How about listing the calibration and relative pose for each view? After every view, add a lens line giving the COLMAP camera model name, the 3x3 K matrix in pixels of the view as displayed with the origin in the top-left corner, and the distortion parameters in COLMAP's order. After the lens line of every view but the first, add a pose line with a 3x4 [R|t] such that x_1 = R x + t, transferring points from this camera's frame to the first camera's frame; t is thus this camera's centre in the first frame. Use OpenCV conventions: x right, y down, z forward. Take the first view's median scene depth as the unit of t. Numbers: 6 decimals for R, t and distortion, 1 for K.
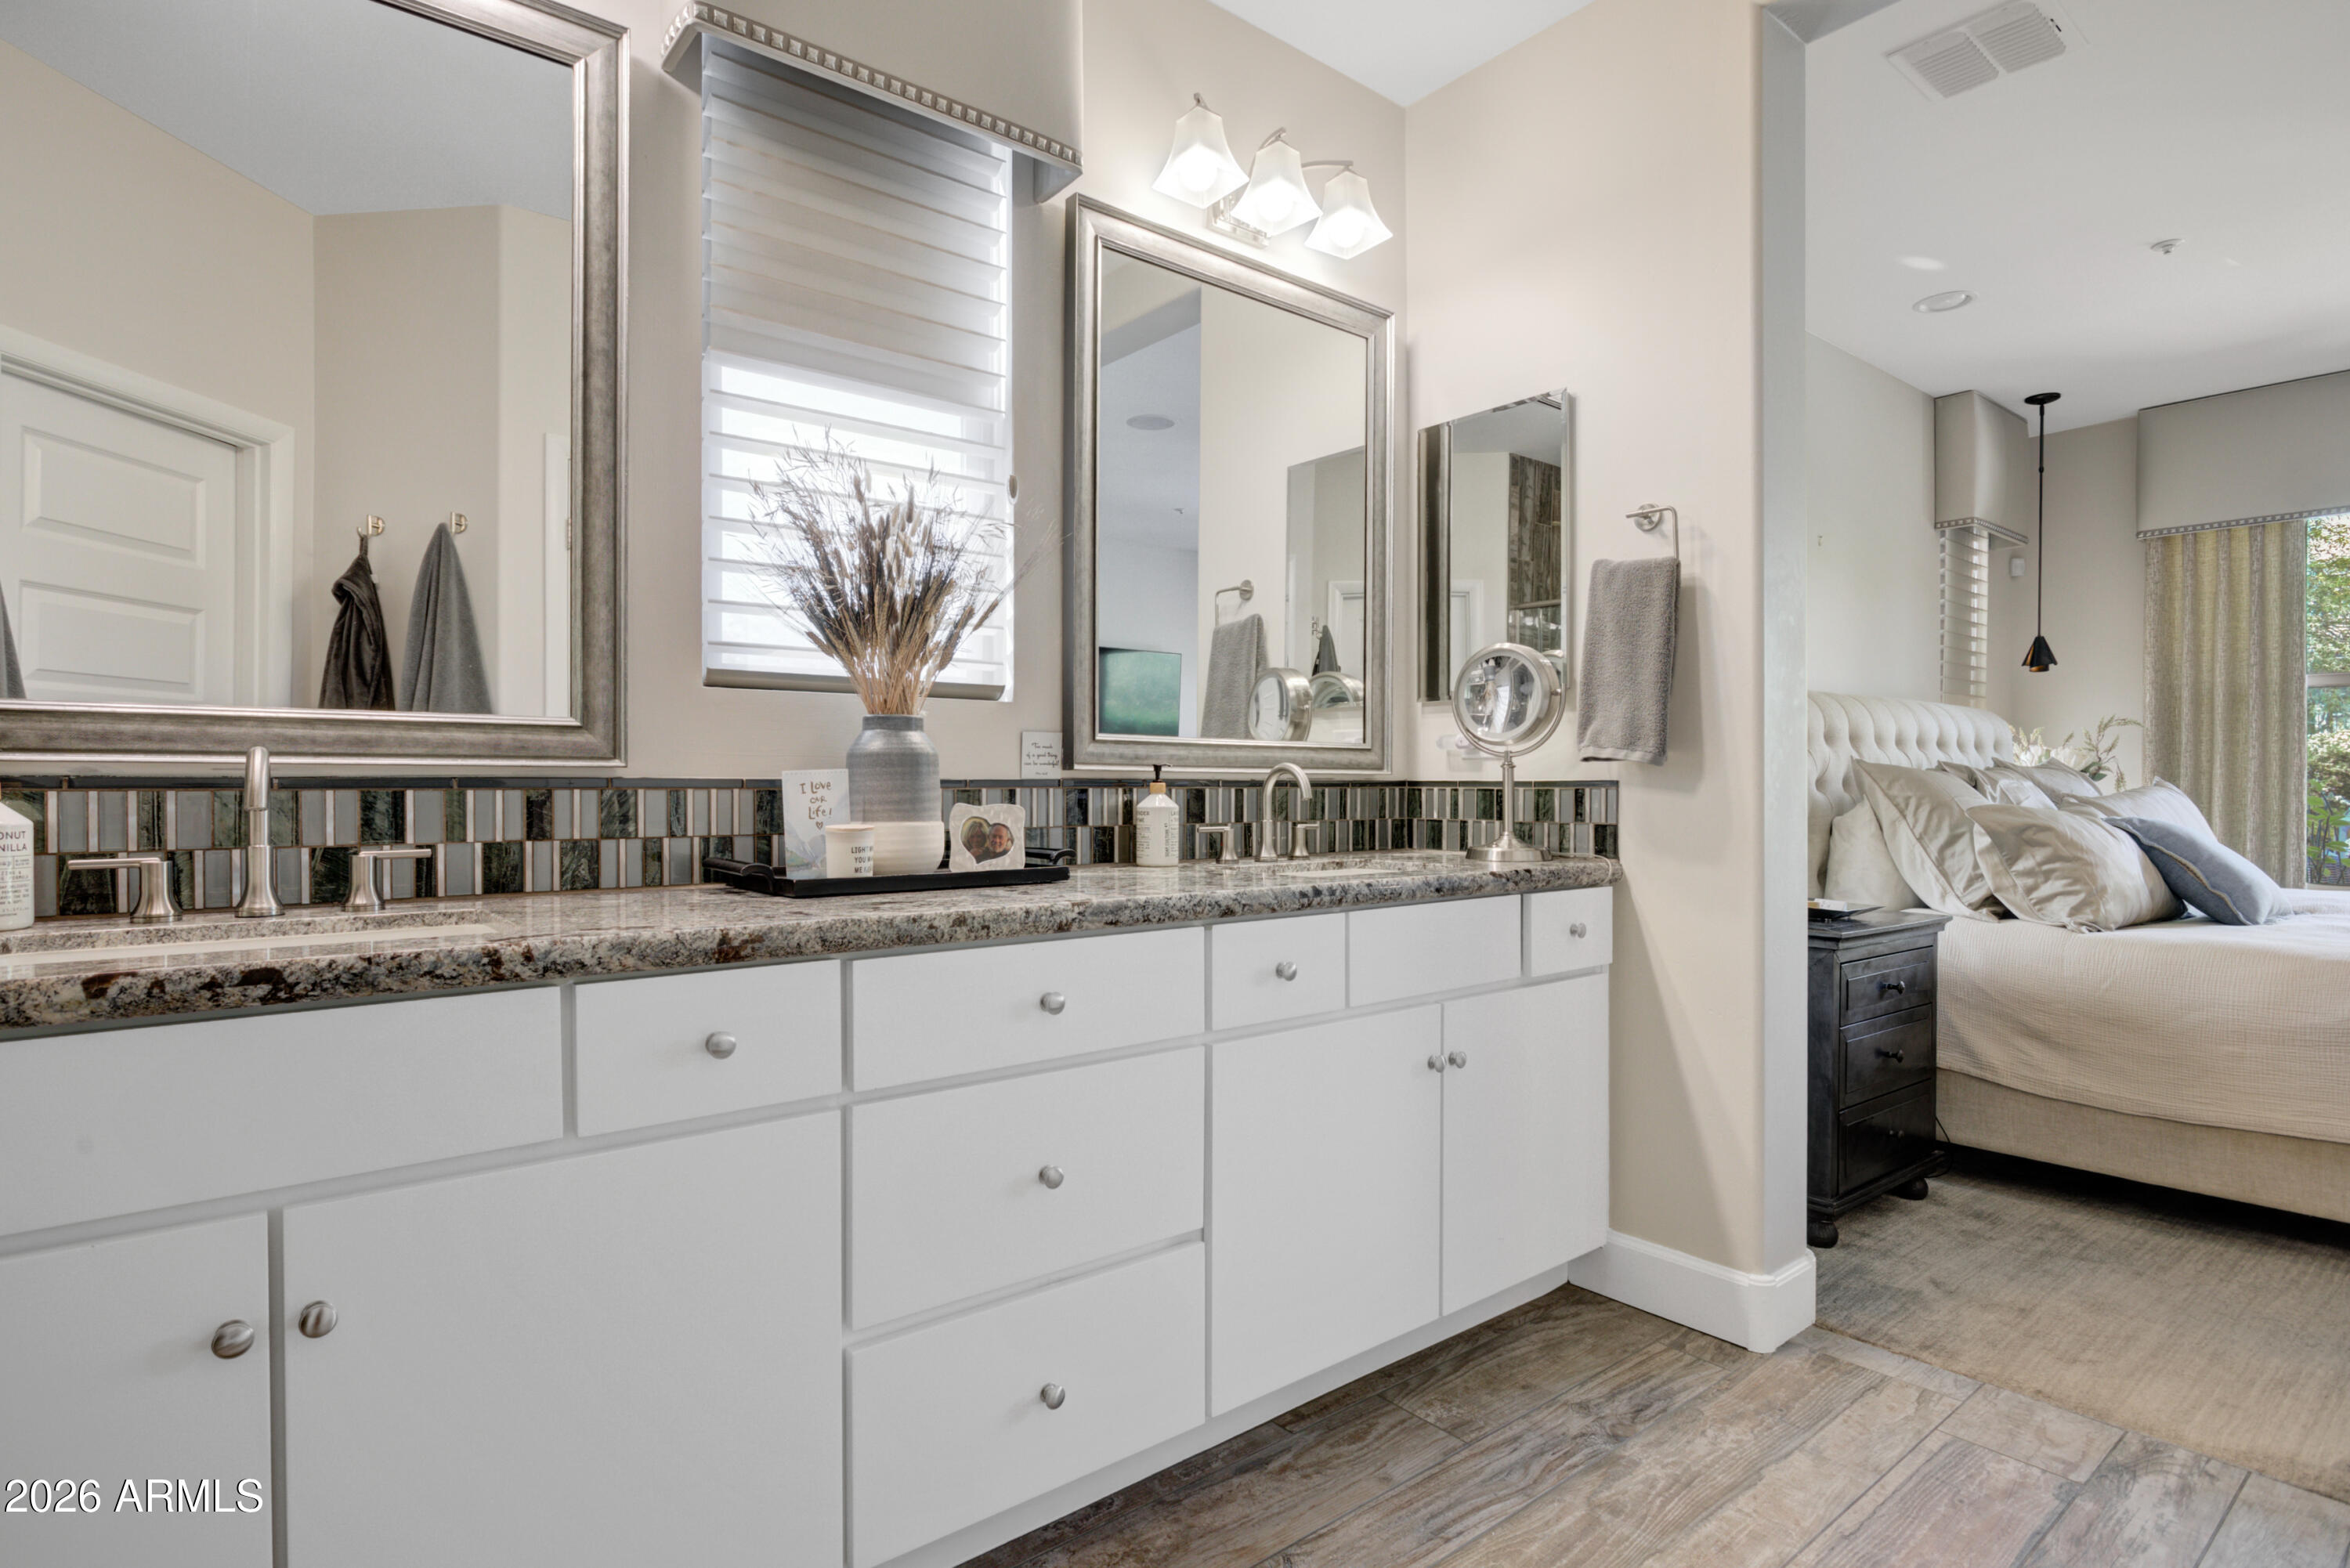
lens RADIAL K [[1172.6, 0, 1173.7], [0, 1172.6, 793.2], [0, 0, 1]] dist [-0.018139, 0.000060]
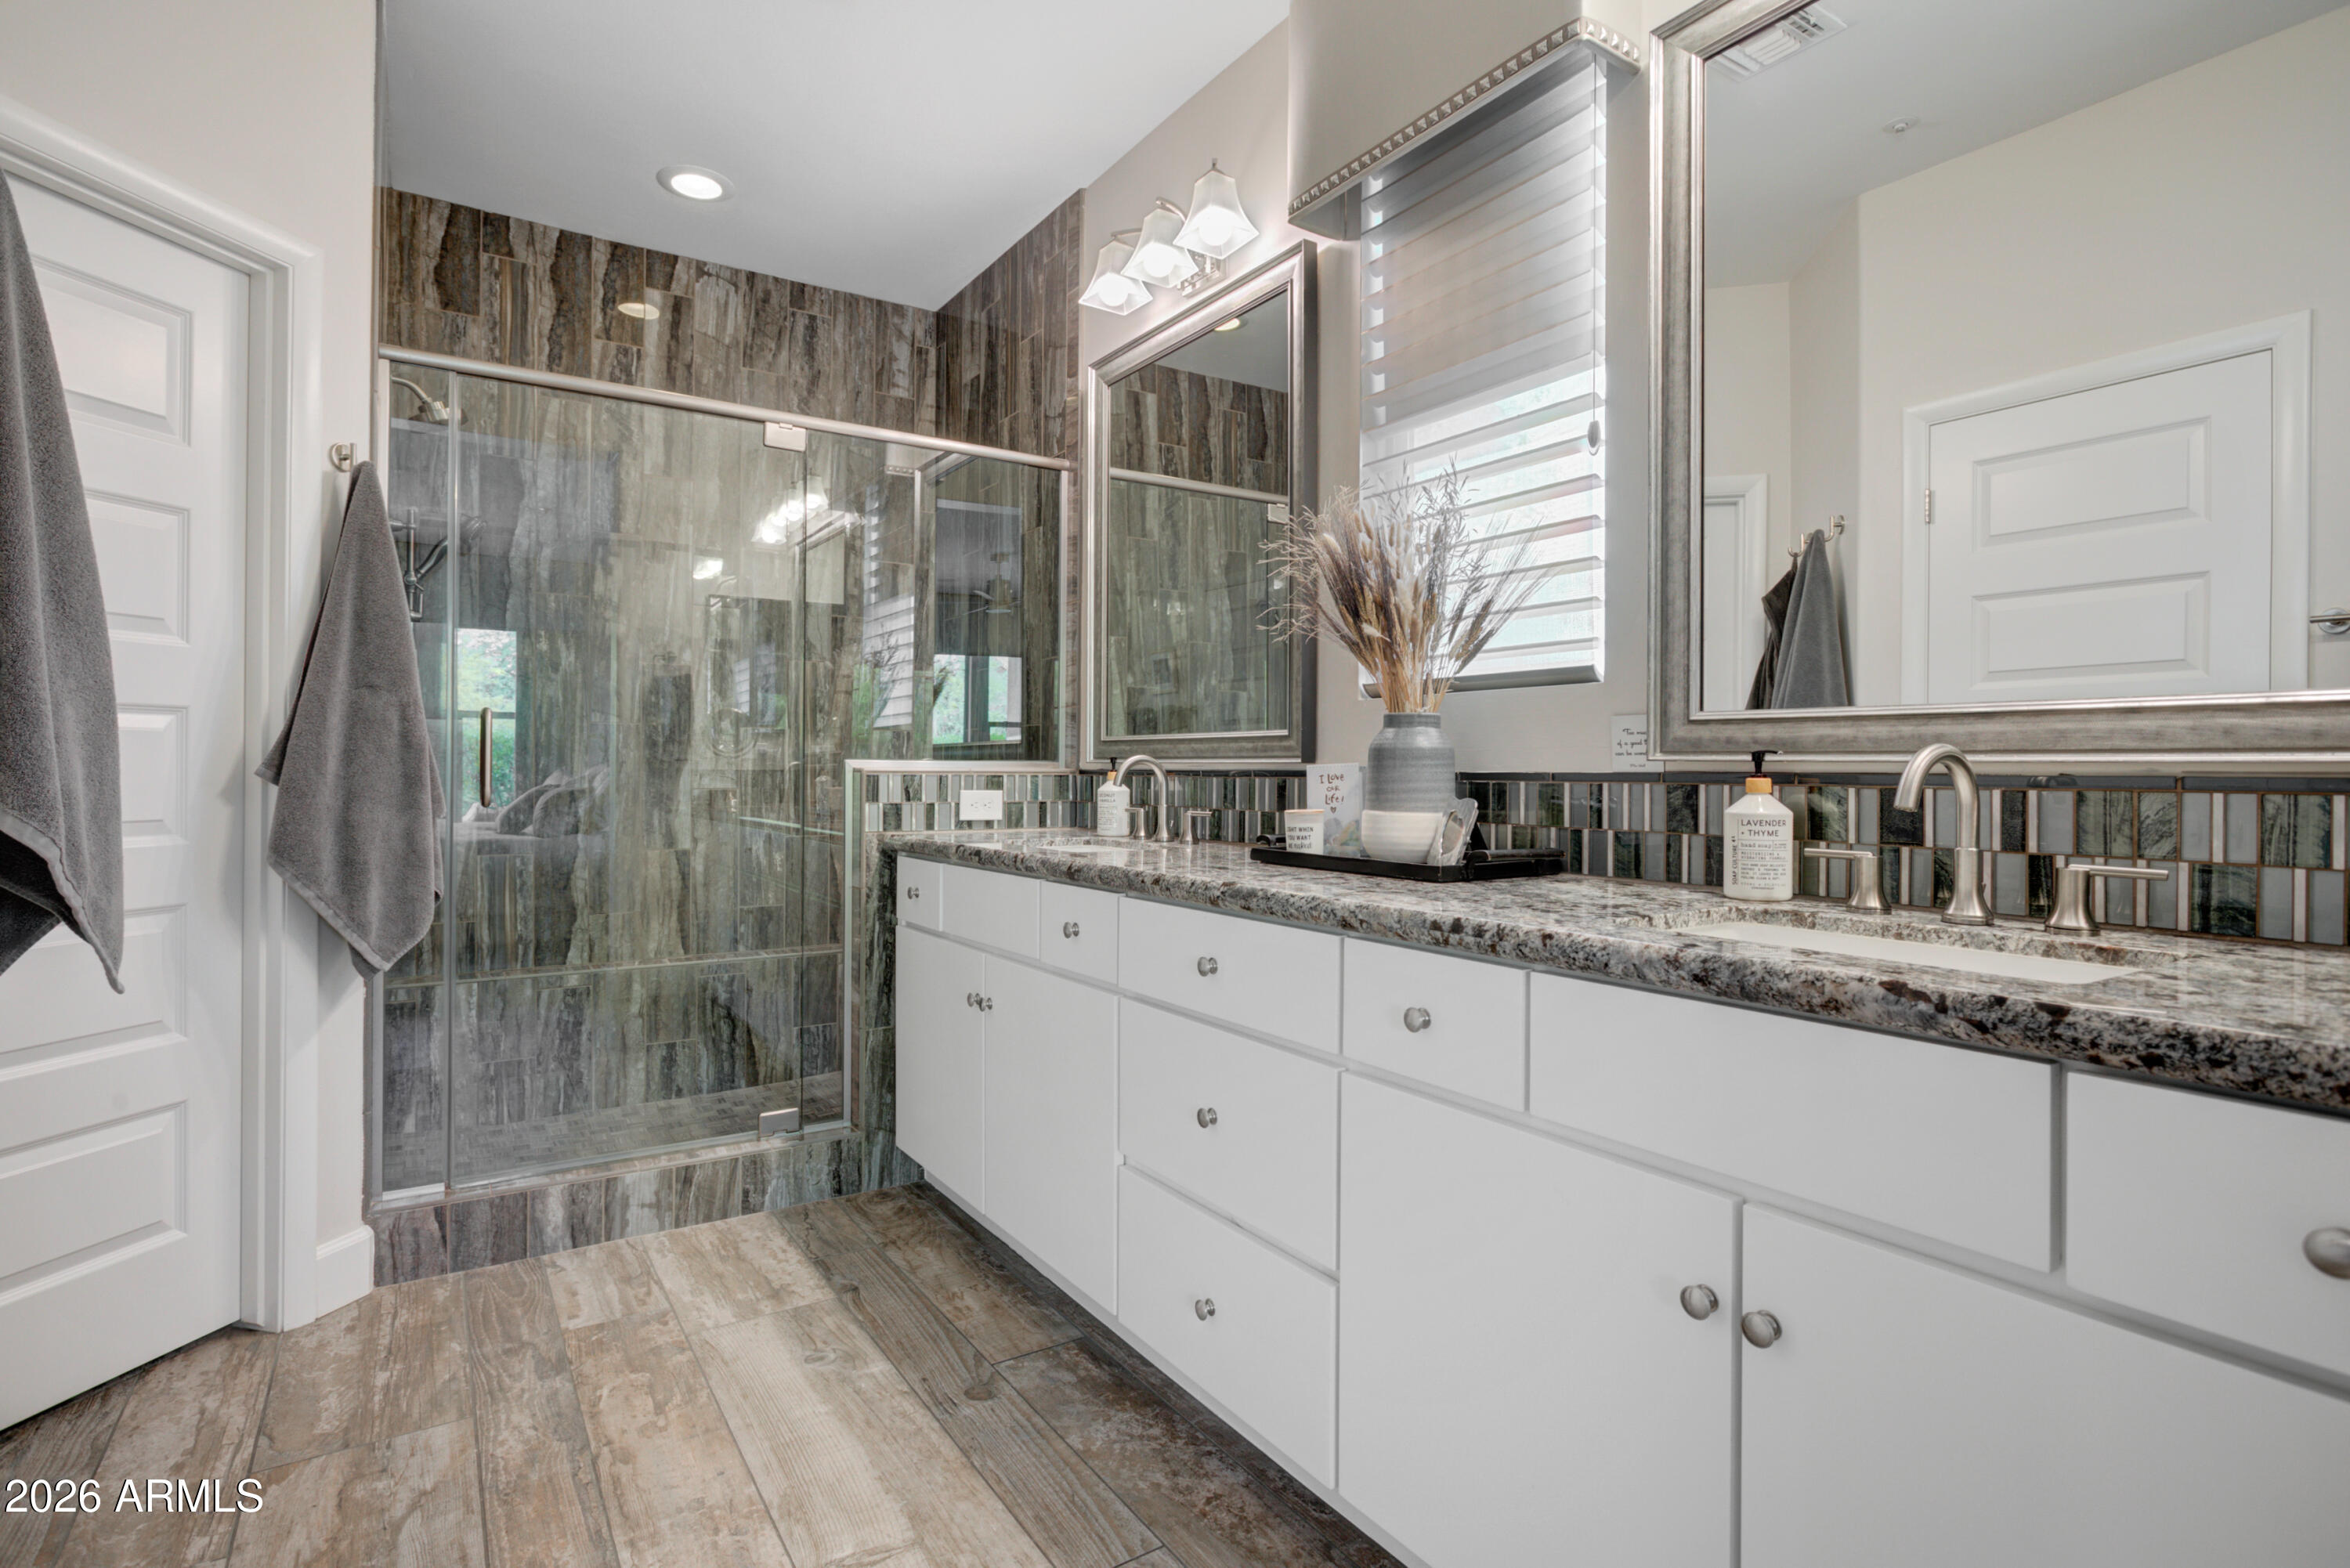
lens RADIAL K [[1172.6, 0, 1175.9], [0, 1172.6, 767.7], [0, 0, 1]] dist [-0.018139, 0.000060]
pose [[-0.109748, -0.004283, -0.993950, 0.776359], [-0.014531, 0.999891, -0.002705, -0.008864], [0.993853, 0.014146, -0.109799, 0.811491]]
